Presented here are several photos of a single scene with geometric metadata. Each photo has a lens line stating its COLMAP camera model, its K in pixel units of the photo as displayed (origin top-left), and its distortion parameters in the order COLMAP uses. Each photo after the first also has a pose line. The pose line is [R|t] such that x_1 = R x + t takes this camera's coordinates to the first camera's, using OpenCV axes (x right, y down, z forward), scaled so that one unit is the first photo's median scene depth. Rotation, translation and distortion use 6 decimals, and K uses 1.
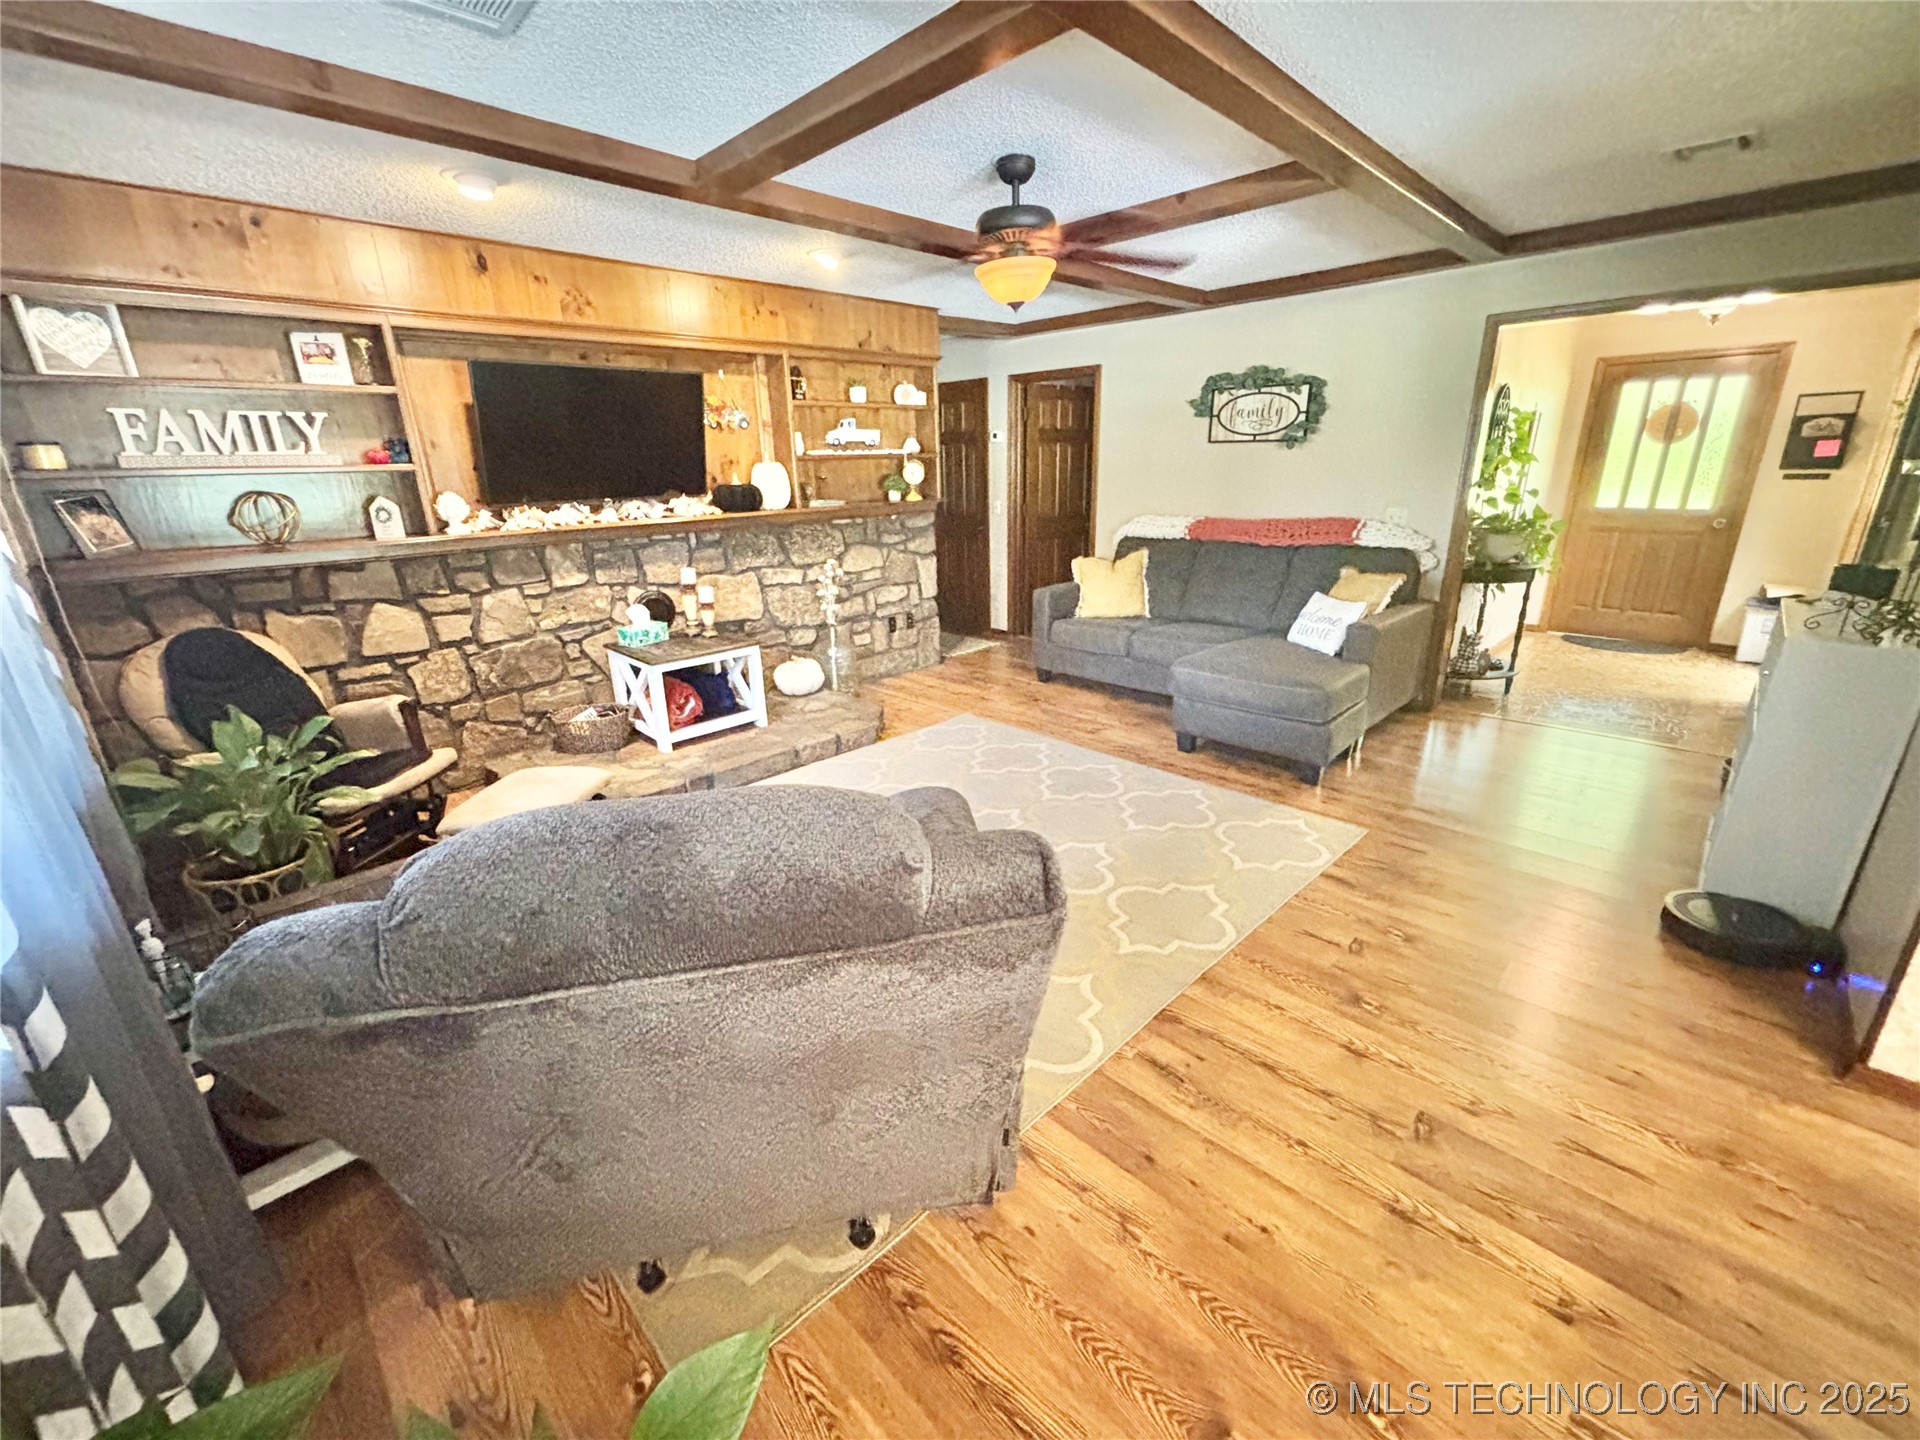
lens RADIAL K [[770.9, 0, 958.0], [0, 770.9, 724.5], [0, 0, 1]] dist [0.003430, 0.000122]
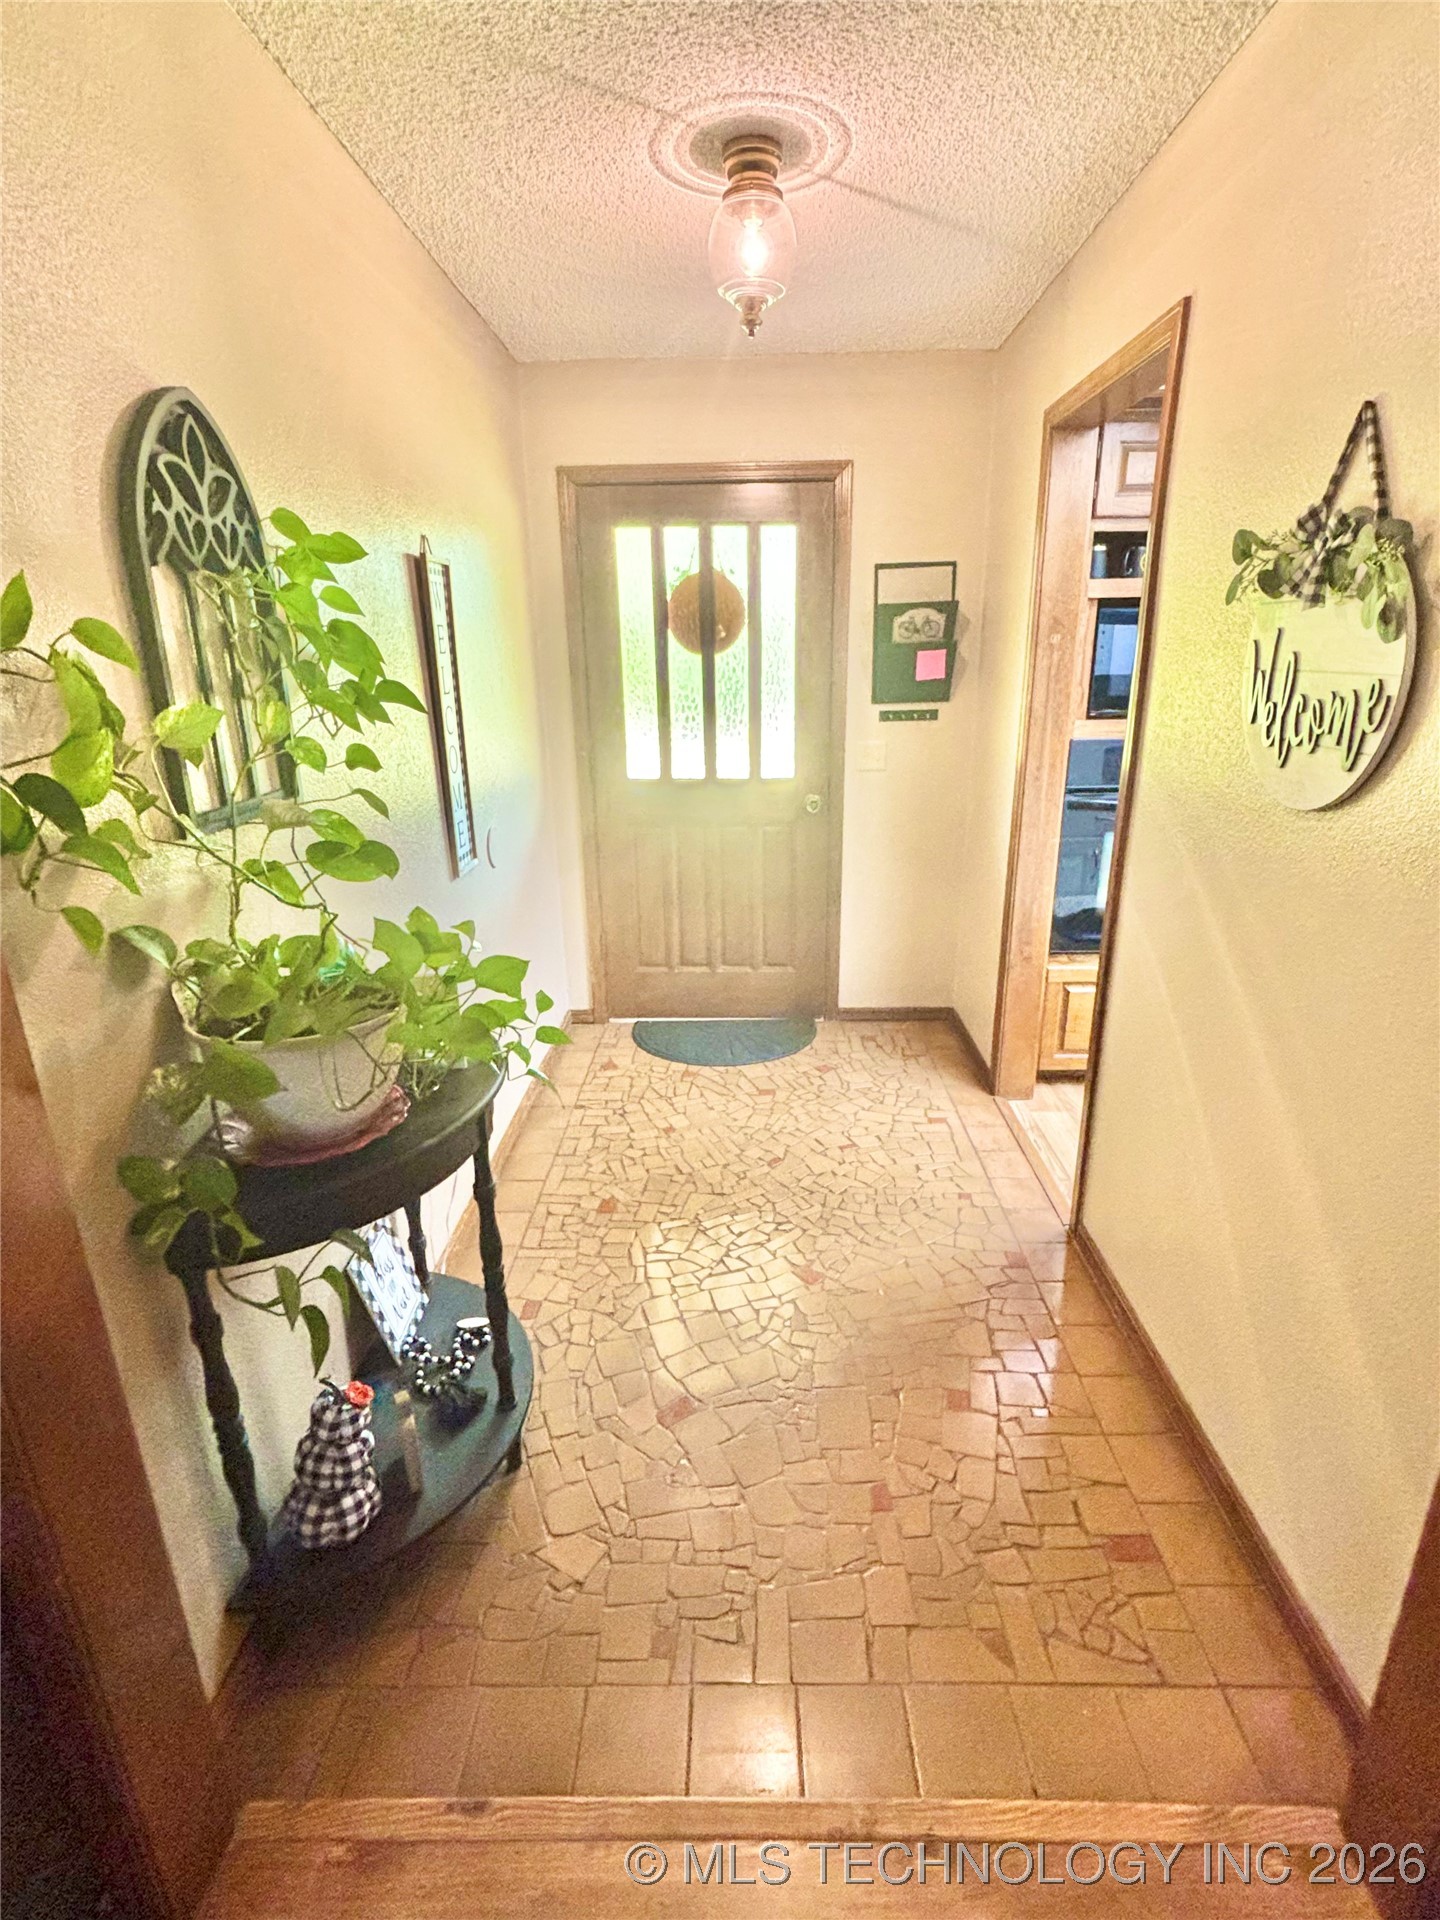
lens RADIAL K [[902.0, 0, 720.0], [0, 902.0, 960.0], [0, 0, 1]] dist [0.000426, -0.000227]
pose [[0.727591, -0.200052, 0.656194, 0.540357], [0.223256, 0.973515, 0.049246, -0.212905], [-0.648667, 0.110668, 0.752983, 0.624500]]
